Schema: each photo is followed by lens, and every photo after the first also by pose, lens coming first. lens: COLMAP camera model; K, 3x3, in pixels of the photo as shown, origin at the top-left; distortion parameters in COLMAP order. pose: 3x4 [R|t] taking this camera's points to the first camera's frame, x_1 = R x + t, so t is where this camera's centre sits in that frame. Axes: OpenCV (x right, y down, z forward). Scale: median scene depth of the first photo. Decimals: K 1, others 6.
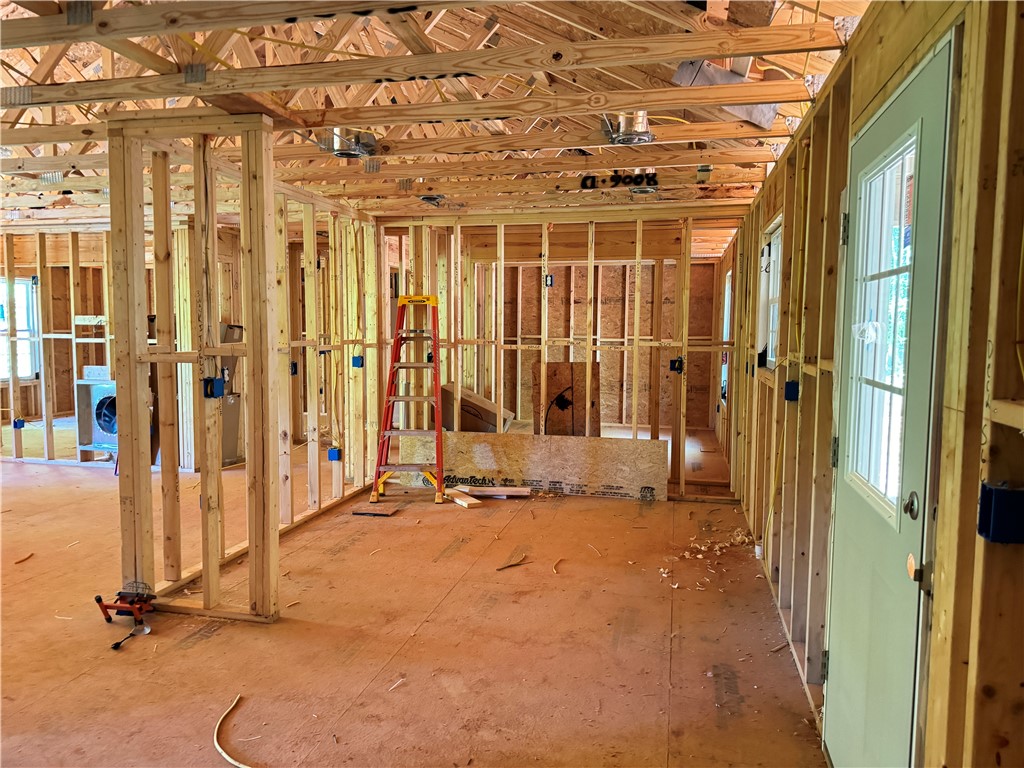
lens RADIAL K [[699.8, 0, 531.4], [0, 699.8, 387.1], [0, 0, 1]] dist [-0.004936, -0.004320]
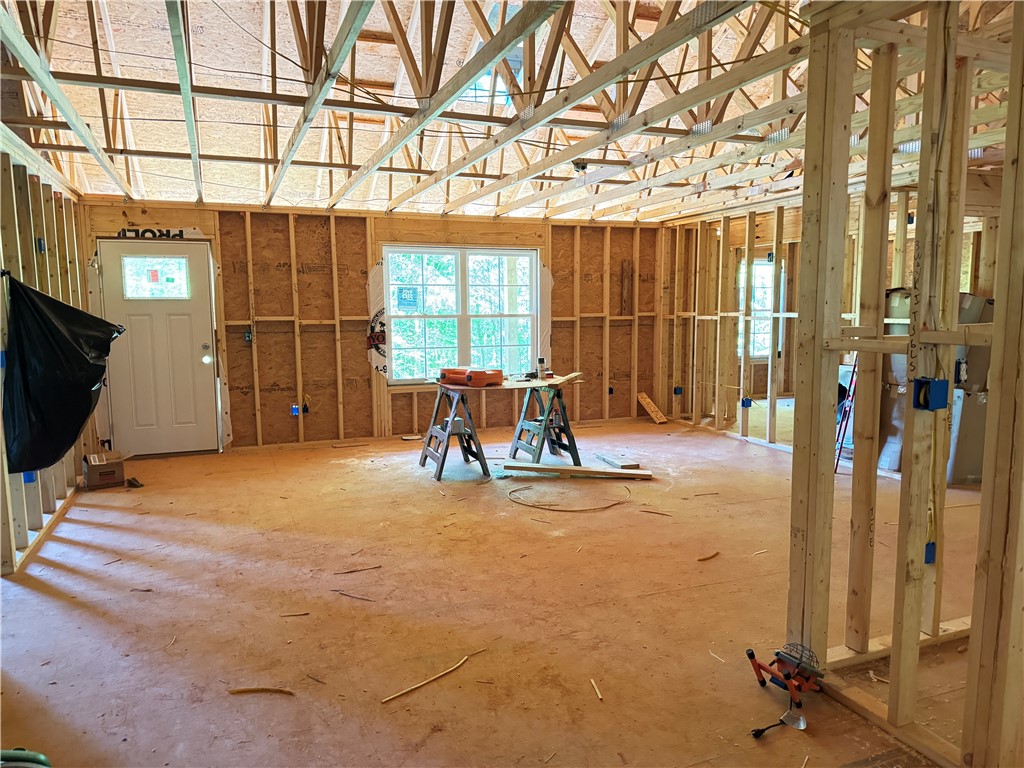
lens RADIAL K [[711.2, 0, 511.5], [0, 711.2, 385.7], [0, 0, 1]] dist [0.050449, -0.060714]
pose [[0.538190, 0.076900, -0.839308, -0.108454], [-0.056120, 0.996889, 0.055352, -0.020201], [0.840953, 0.017312, 0.540831, 0.313557]]
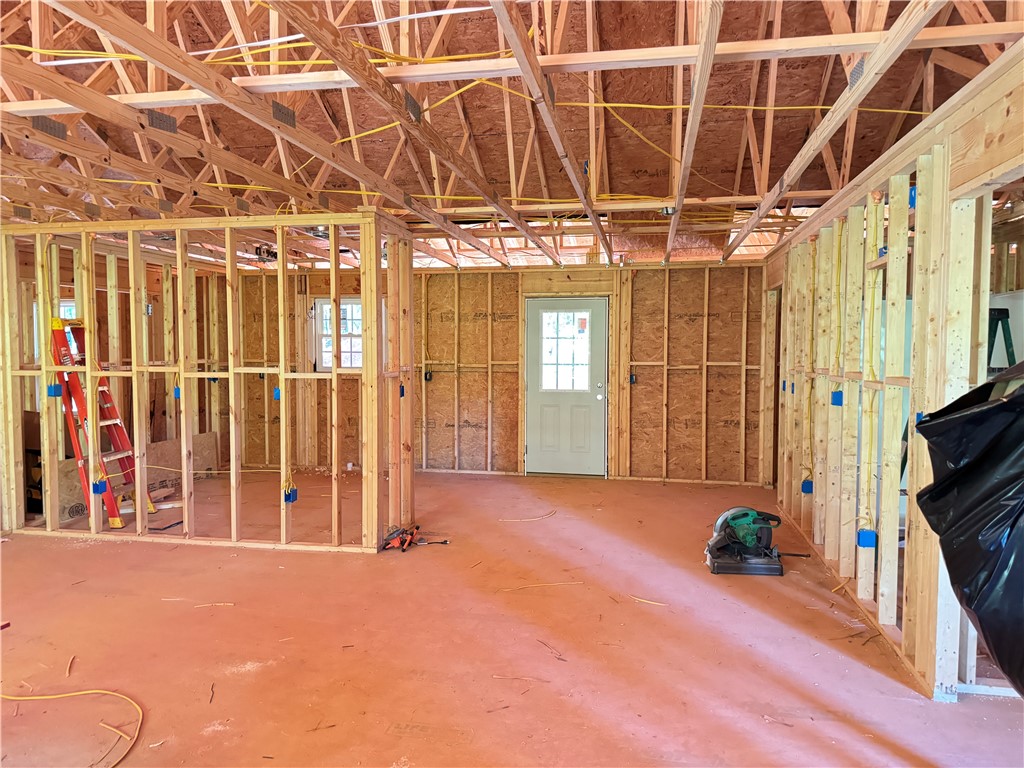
lens RADIAL K [[711.2, 0, 511.5], [0, 711.2, 385.7], [0, 0, 1]] dist [0.050449, -0.060714]
pose [[-0.004416, -0.050903, 0.998694, -2.034381], [0.074774, 0.995891, 0.051090, -0.080087], [-0.997191, 0.074902, -0.000591, 0.704497]]
